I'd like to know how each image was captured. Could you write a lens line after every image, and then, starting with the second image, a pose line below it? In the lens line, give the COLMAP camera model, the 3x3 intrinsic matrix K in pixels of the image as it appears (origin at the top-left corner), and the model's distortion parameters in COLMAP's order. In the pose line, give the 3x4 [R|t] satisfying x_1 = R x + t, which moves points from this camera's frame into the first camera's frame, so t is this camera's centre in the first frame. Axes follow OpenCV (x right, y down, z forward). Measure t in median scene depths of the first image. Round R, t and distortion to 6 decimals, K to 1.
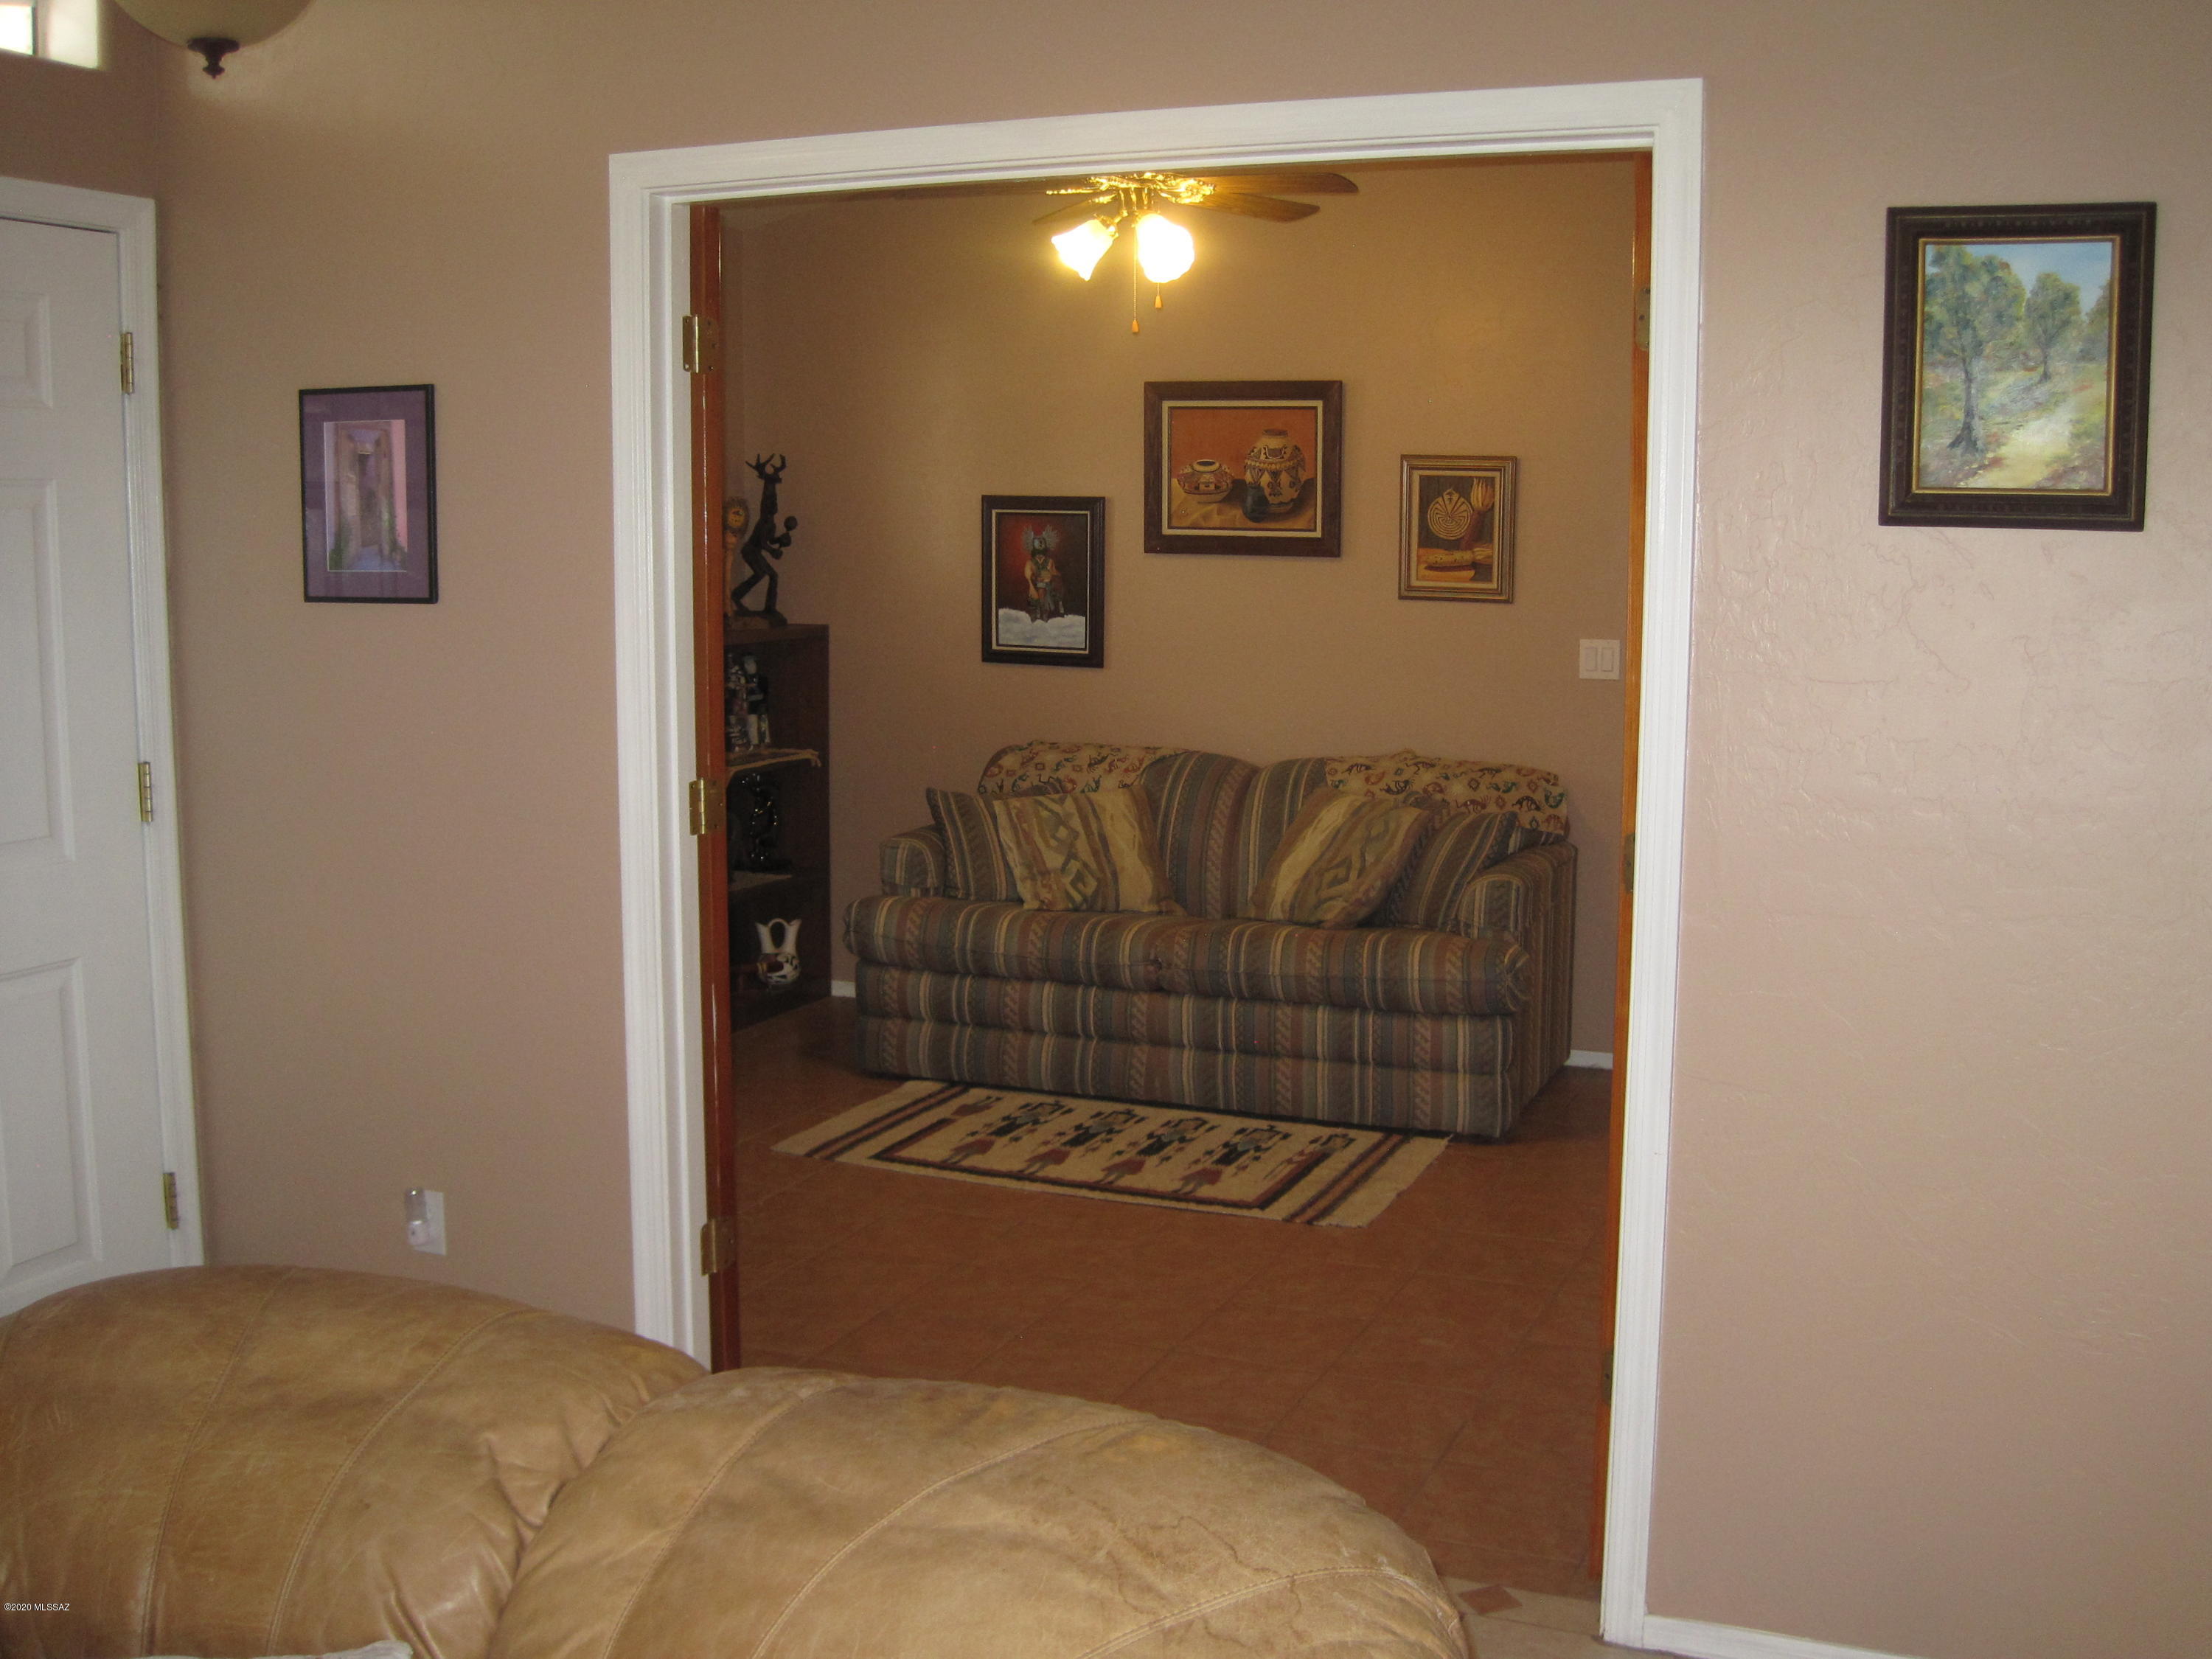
lens RADIAL K [[2295.8, 0, 1106.0], [0, 2295.8, 829.5], [0, 0, 1]] dist [-0.156359, 0.085059]
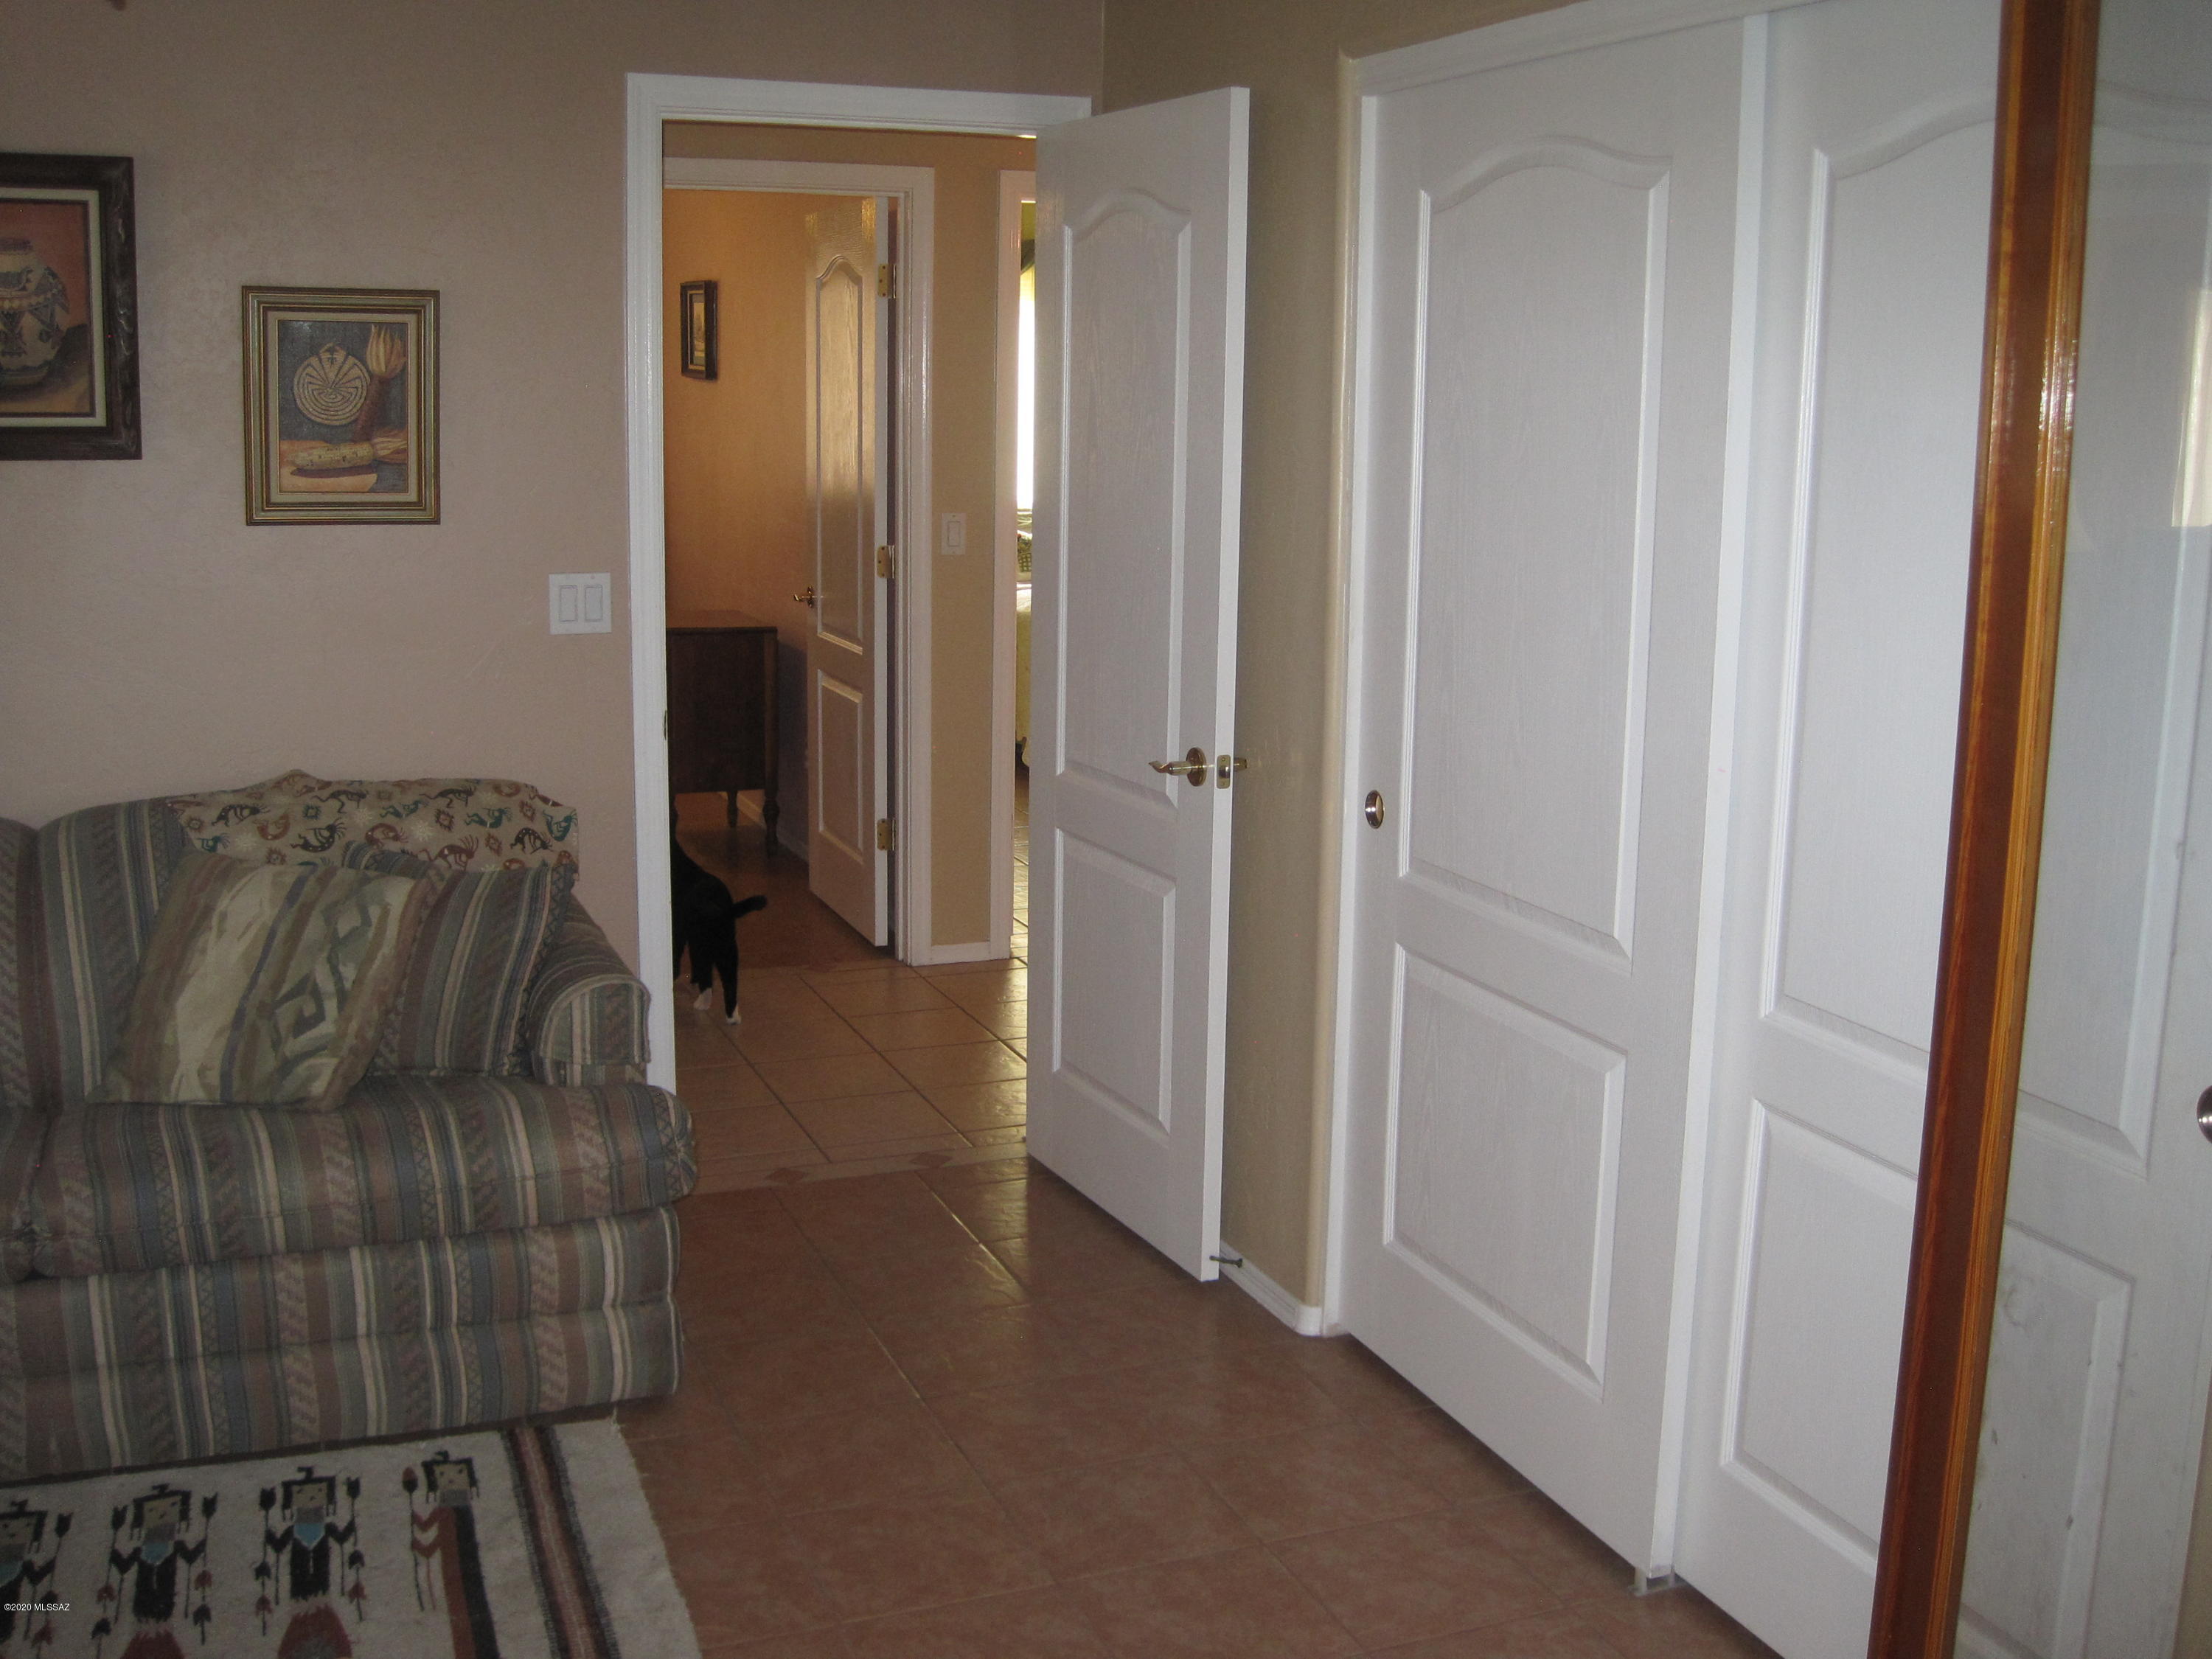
lens RADIAL K [[2295.8, 0, 1106.0], [0, 2295.8, 829.5], [0, 0, 1]] dist [-0.156359, 0.085059]
pose [[0.703233, -0.129028, 0.699153, -0.146609], [0.083155, 0.991572, 0.099353, -0.064429], [-0.706080, -0.011730, 0.708035, 0.441094]]
